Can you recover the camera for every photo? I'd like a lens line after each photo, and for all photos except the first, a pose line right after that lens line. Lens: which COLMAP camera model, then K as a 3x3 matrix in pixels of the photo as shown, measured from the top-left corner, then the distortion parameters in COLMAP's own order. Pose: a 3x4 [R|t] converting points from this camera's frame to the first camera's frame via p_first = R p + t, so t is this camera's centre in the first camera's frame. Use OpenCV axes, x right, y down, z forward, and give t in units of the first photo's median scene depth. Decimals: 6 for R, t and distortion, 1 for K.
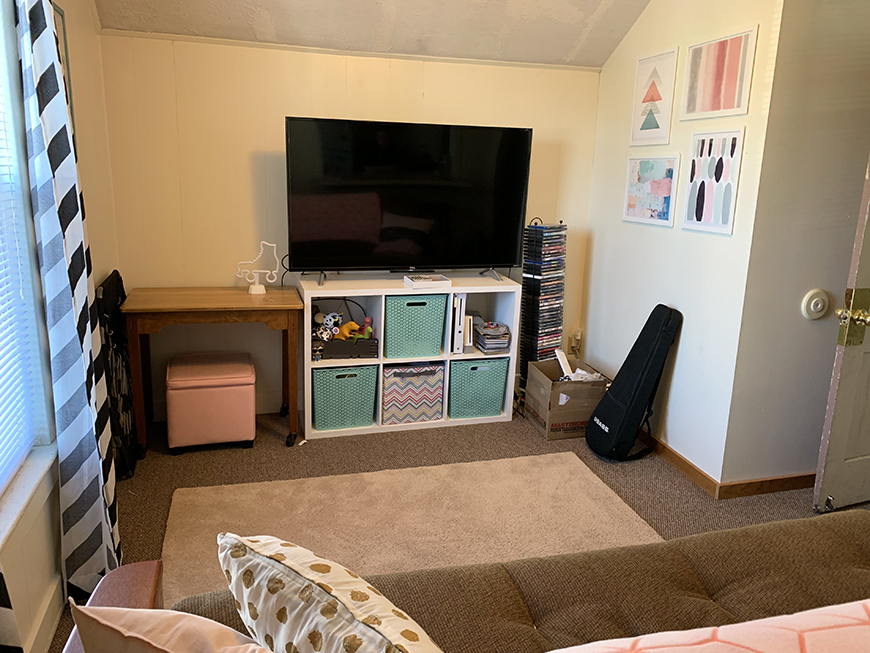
lens RADIAL K [[665.8, 0, 431.2], [0, 665.8, 322.9], [0, 0, 1]] dist [0.029726, -0.001877]
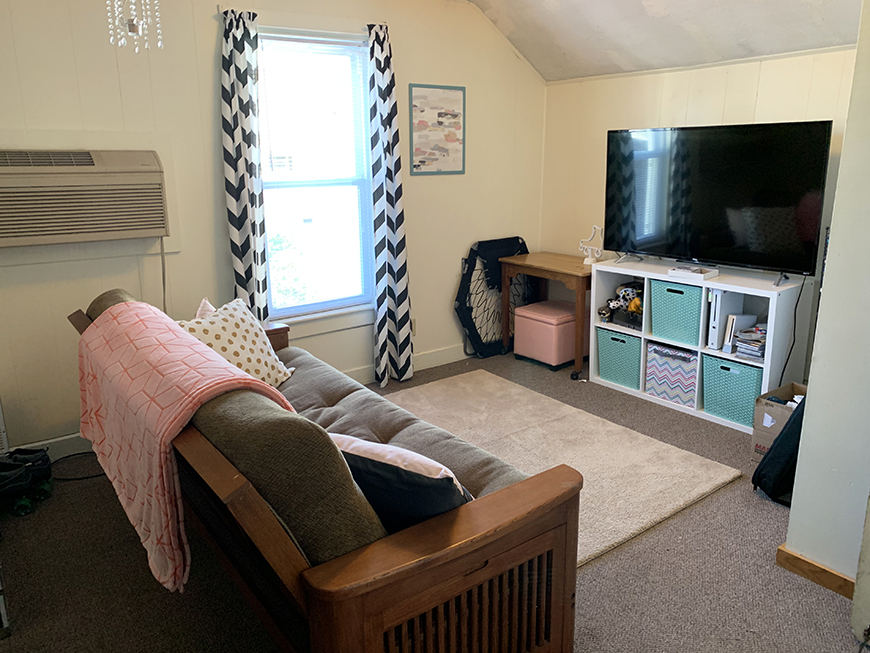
lens RADIAL K [[665.8, 0, 430.9], [0, 665.8, 325.6], [0, 0, 1]] dist [0.029726, -0.001877]
pose [[0.341827, 0.202743, -0.917633, 0.852260], [-0.208699, 0.968446, 0.136227, -0.039205], [0.916296, 0.144943, 0.373353, 0.223346]]
